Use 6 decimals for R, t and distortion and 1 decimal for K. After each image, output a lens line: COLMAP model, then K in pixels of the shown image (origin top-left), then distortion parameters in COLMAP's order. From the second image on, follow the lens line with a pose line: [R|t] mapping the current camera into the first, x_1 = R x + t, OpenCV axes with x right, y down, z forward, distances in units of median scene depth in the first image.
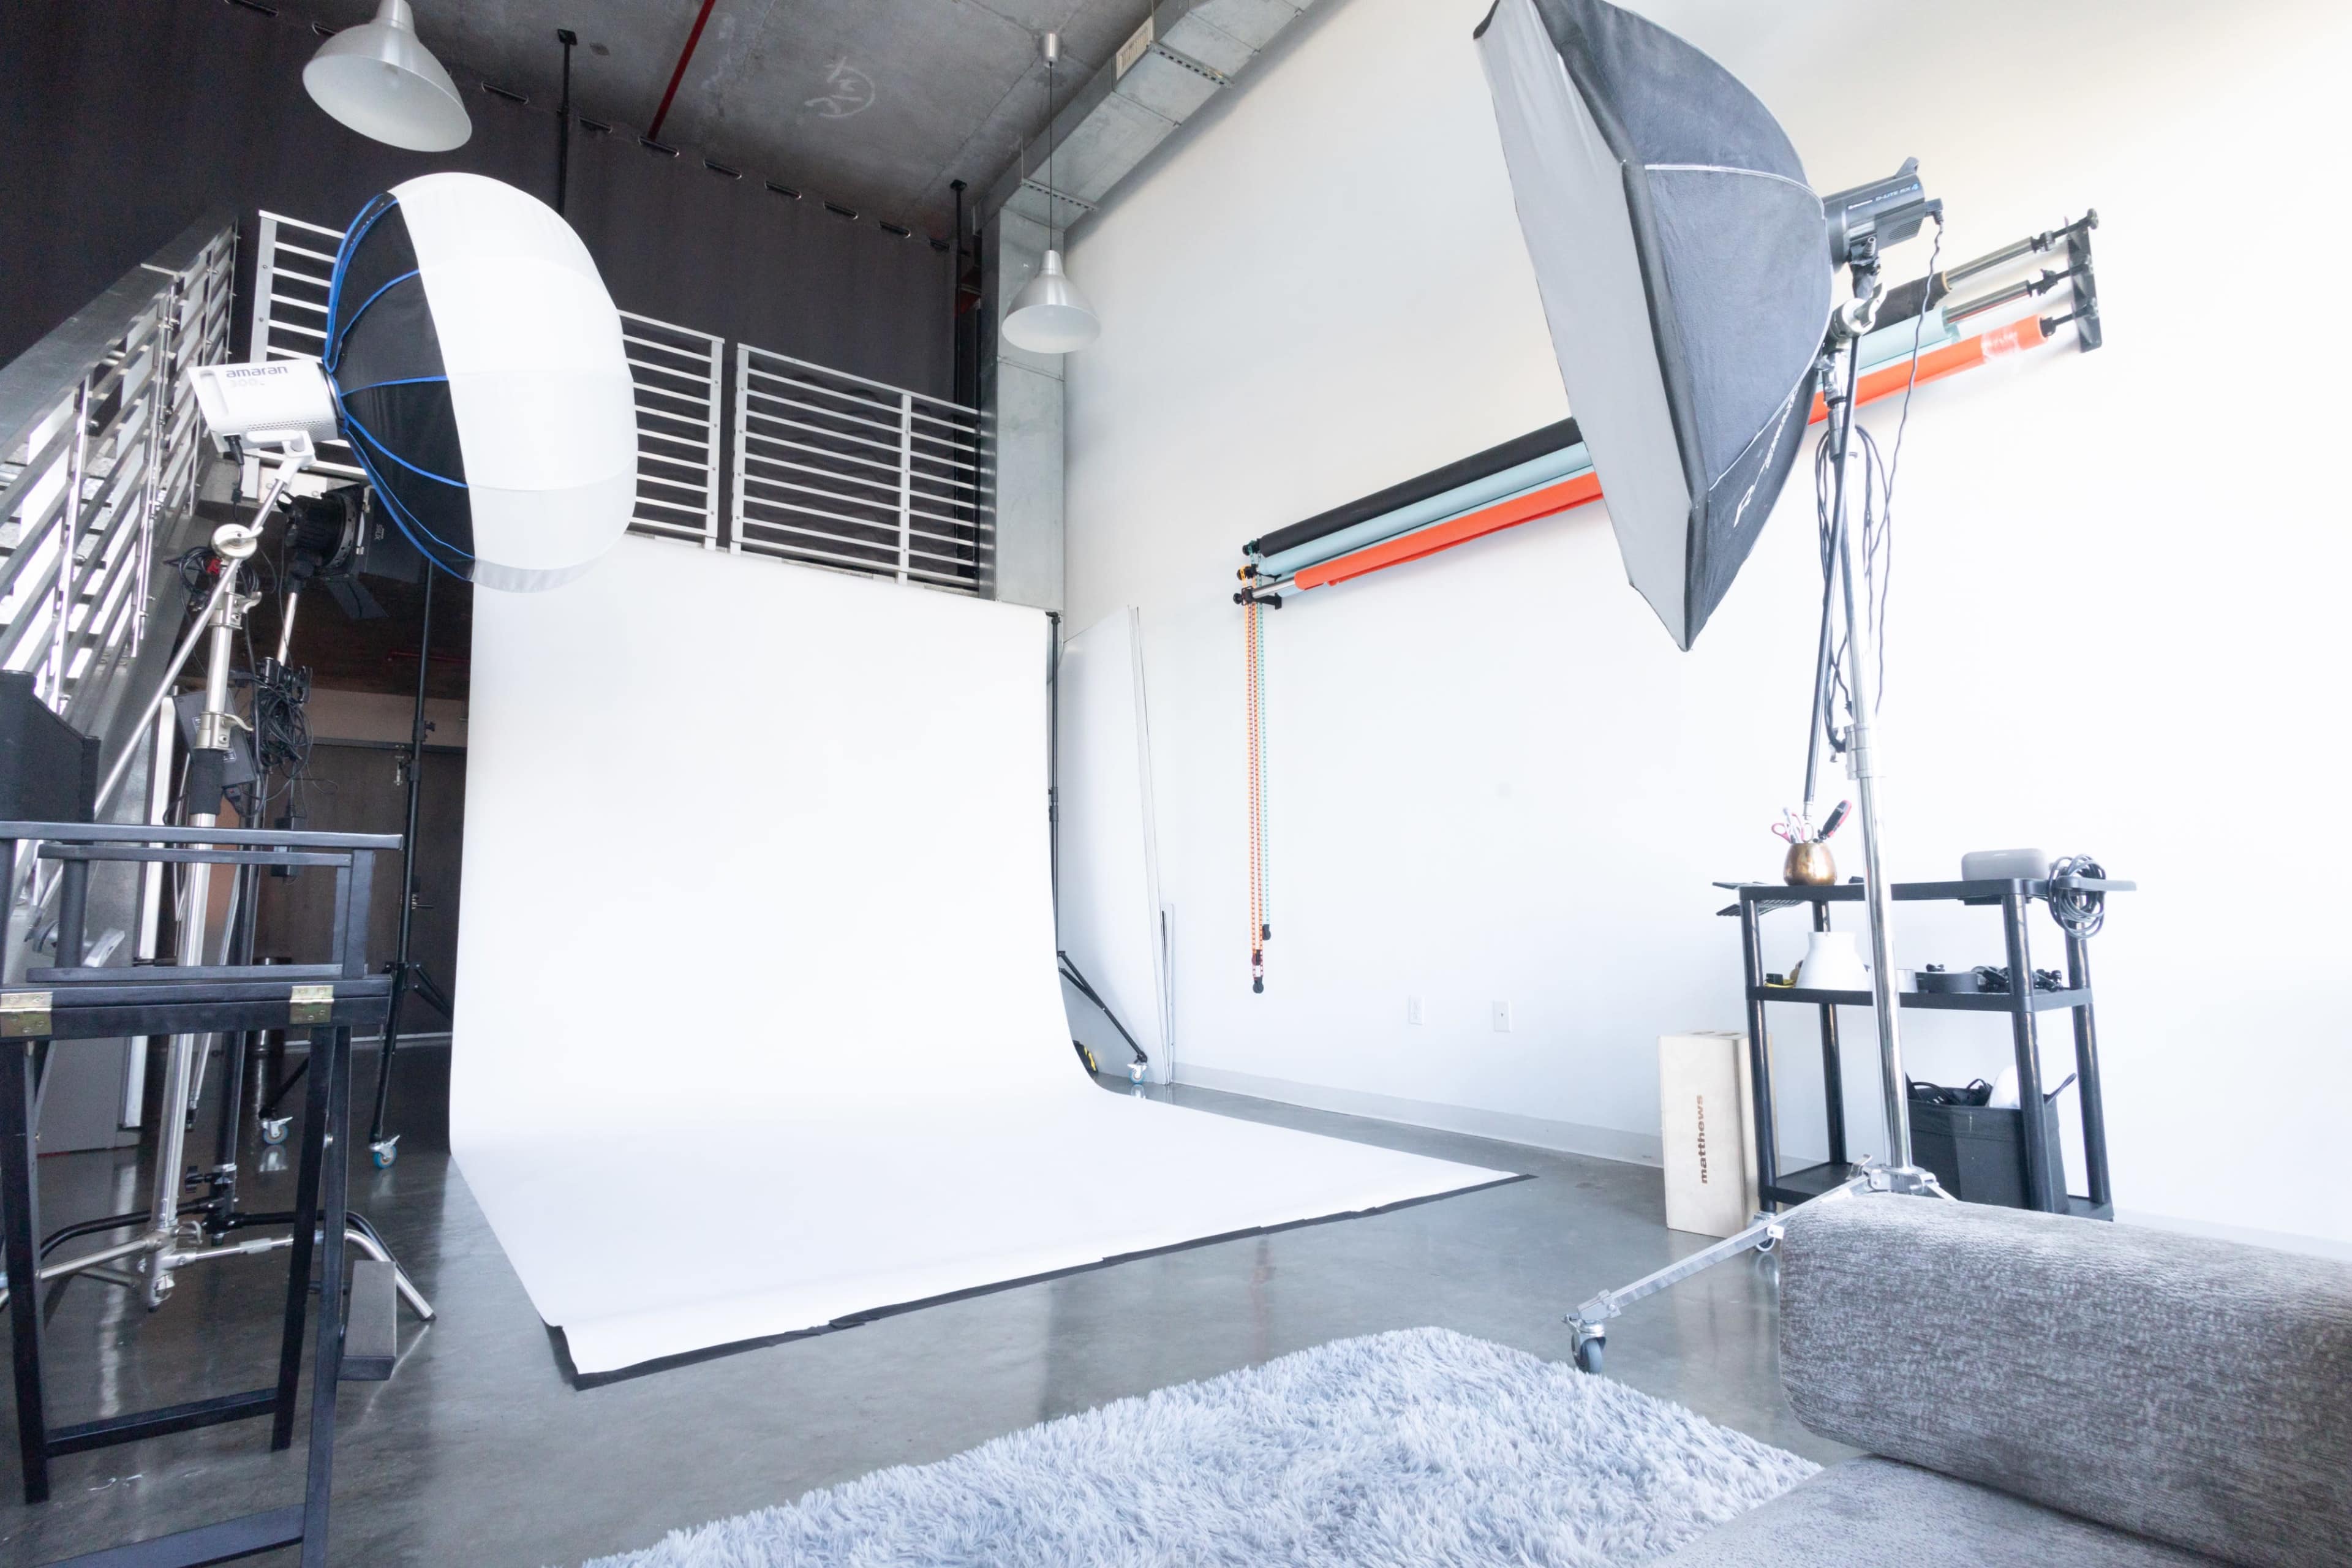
lens RADIAL K [[1158.9, 0, 1175.3], [0, 1158.9, 787.3], [0, 0, 1]] dist [0.000763, 0.002251]
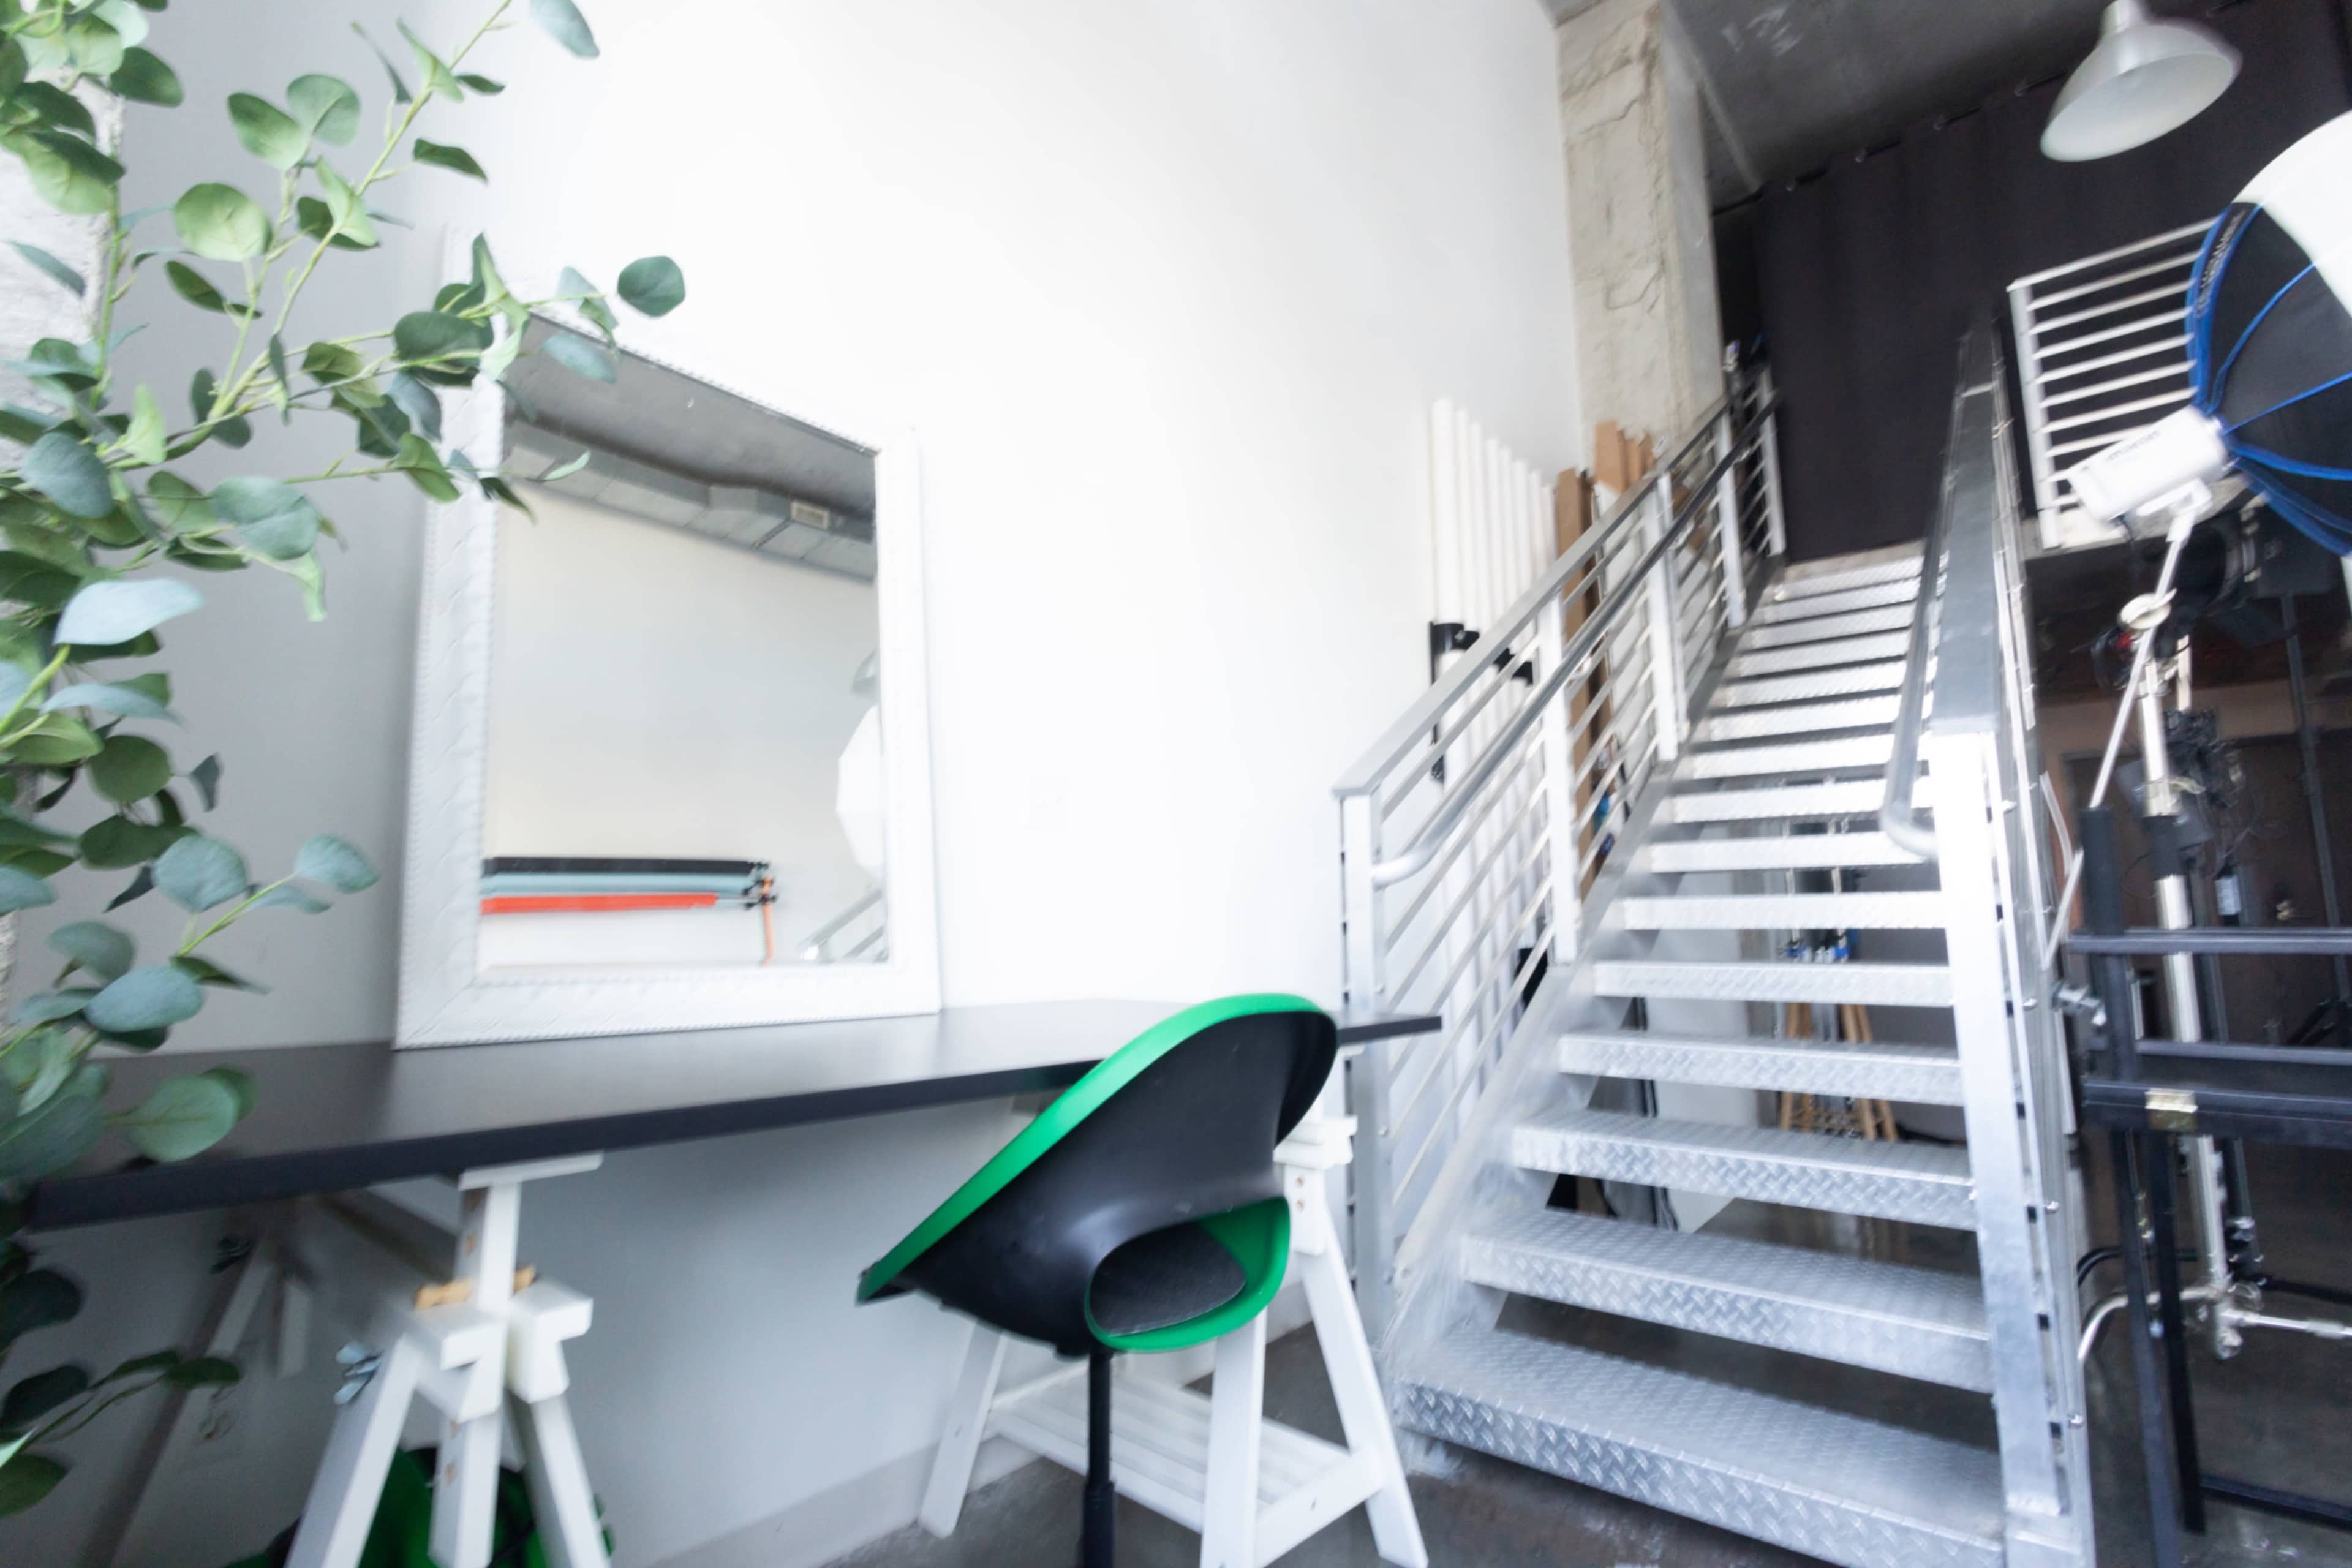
lens RADIAL K [[1096.9, 0, 1153.1], [0, 1096.9, 777.4], [0, 0, 1]] dist [0.004901, -0.002644]
pose [[0.217326, -0.131135, -0.967250, -0.034381], [0.120621, 0.986947, -0.106704, -0.031186], [0.968618, -0.093481, 0.230307, -0.040164]]
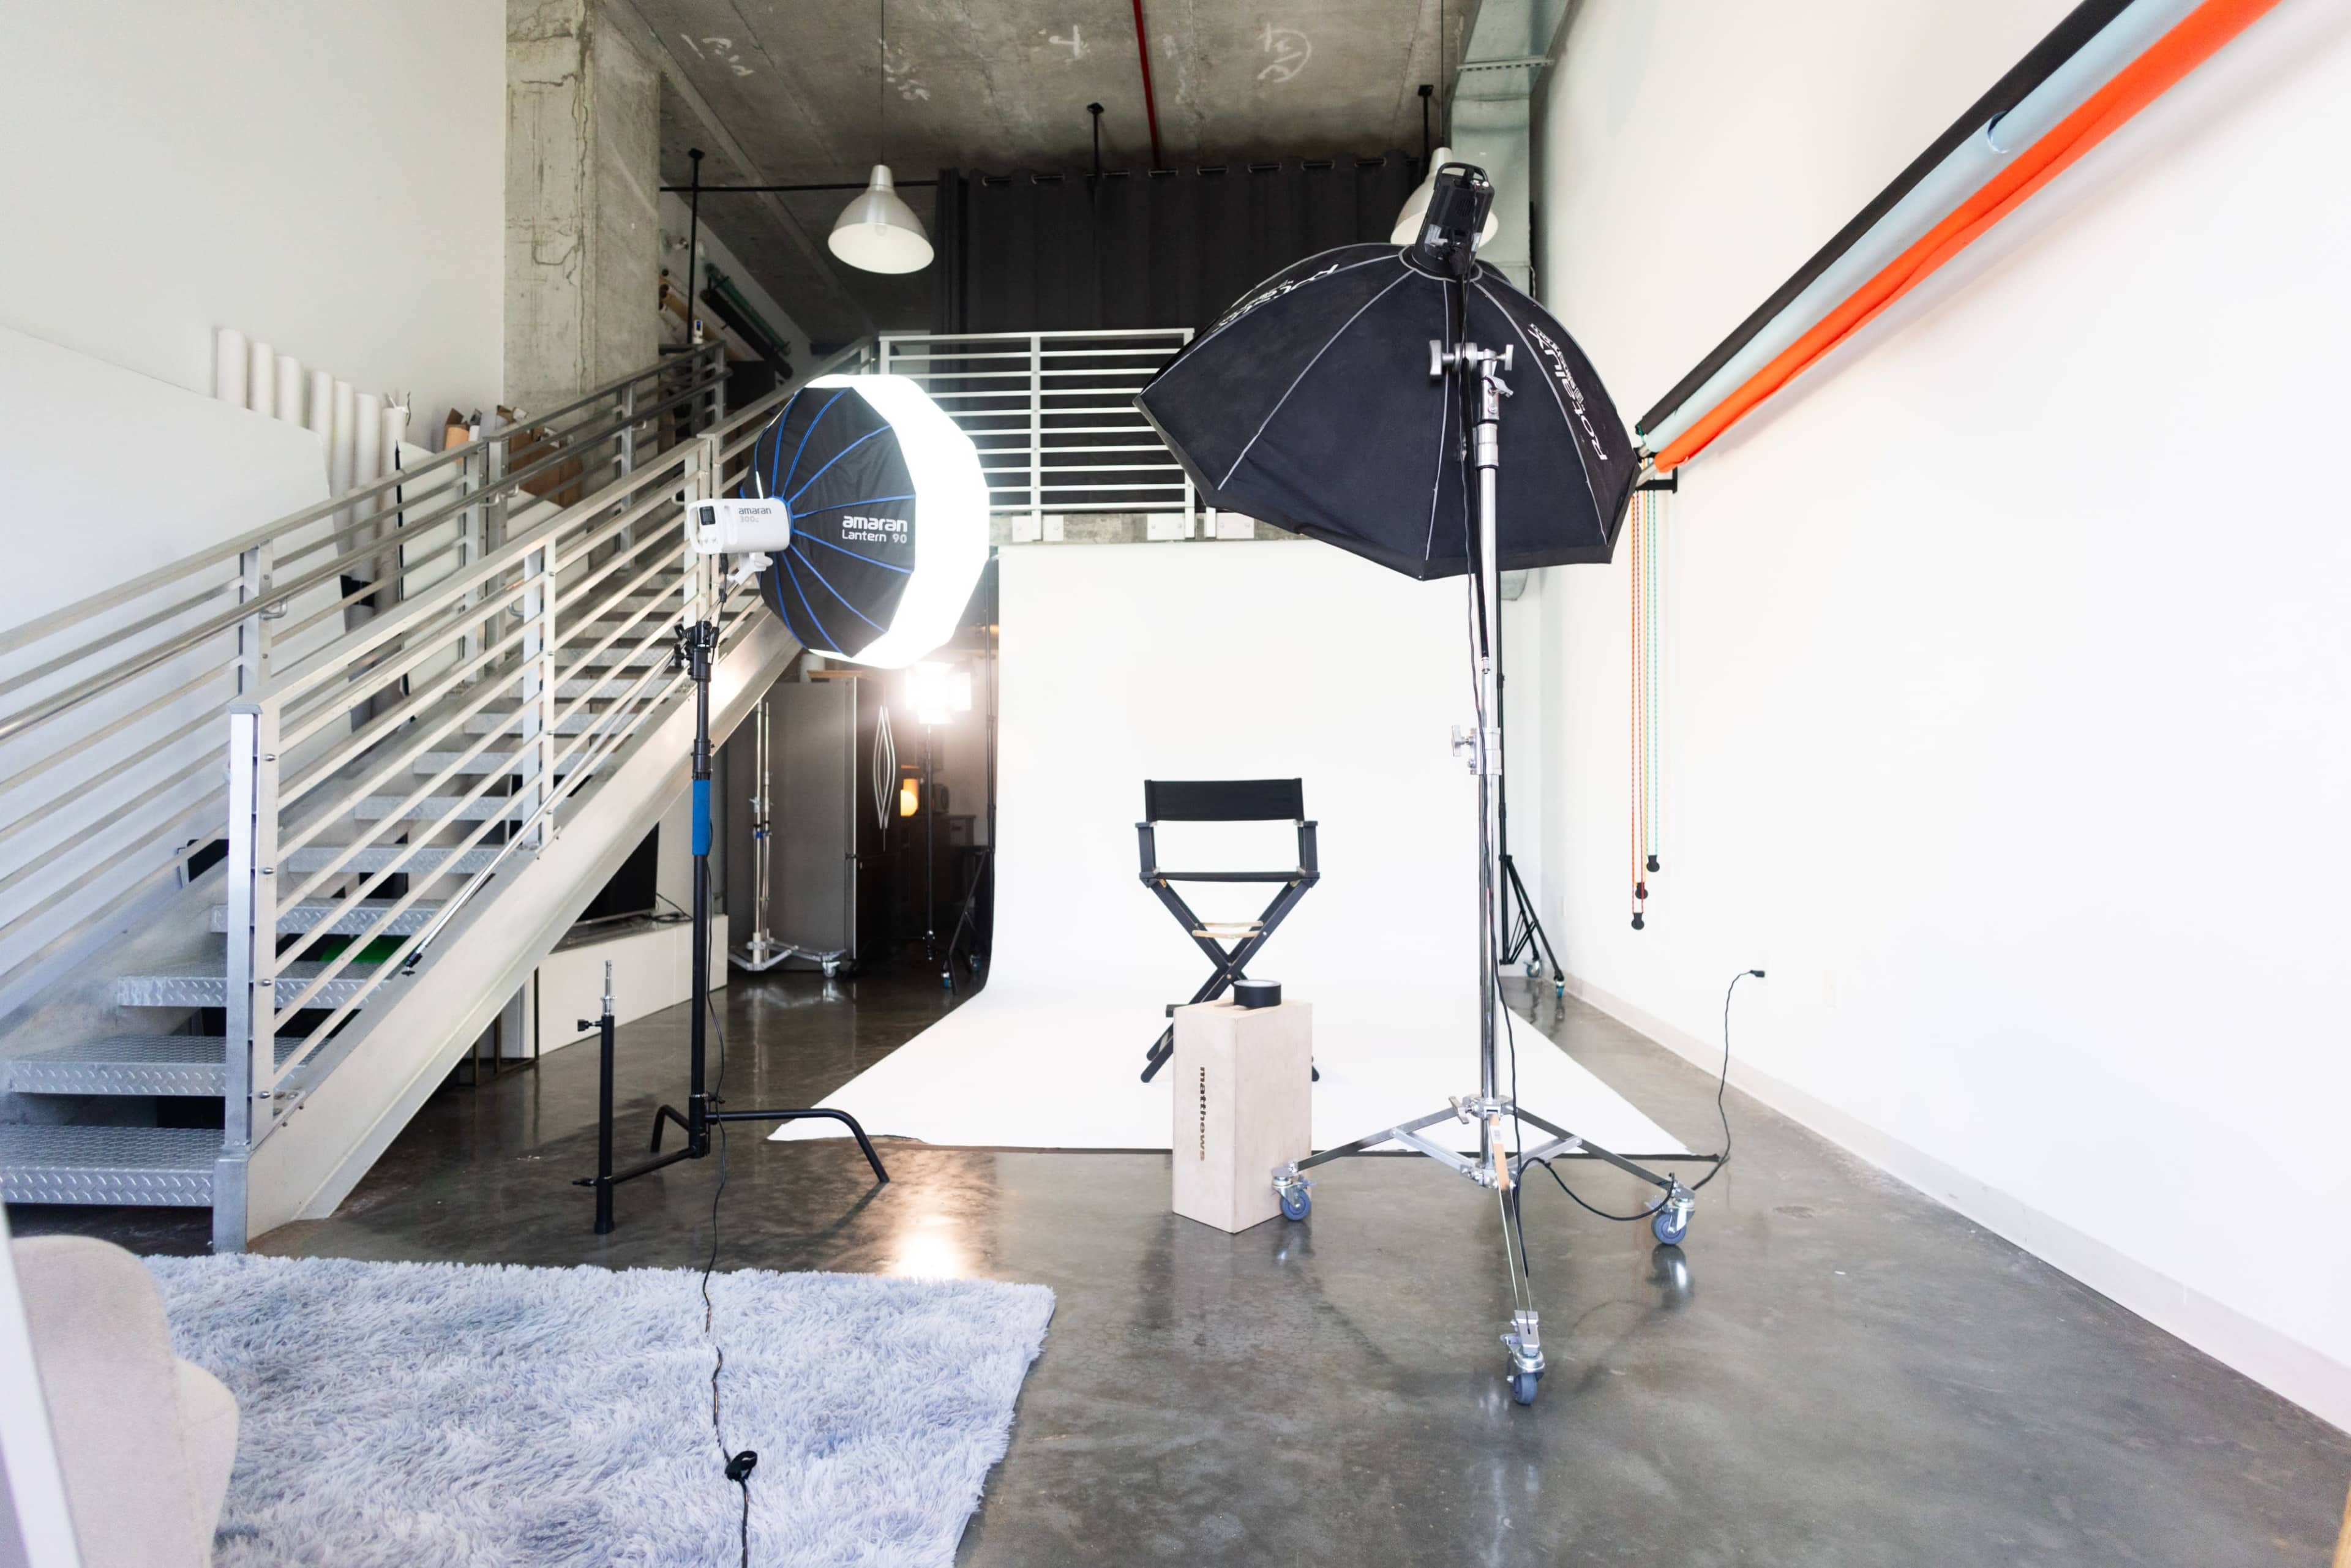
lens RADIAL K [[1096.5, 0, 1168.5], [0, 1096.5, 795.3], [0, 0, 1]] dist [0.004901, -0.002644]
pose [[0.771861, 0.009119, -0.635726, 0.311156], [0.065638, 0.993411, 0.093944, -0.032522], [0.632394, -0.114240, 0.766177, 0.101537]]
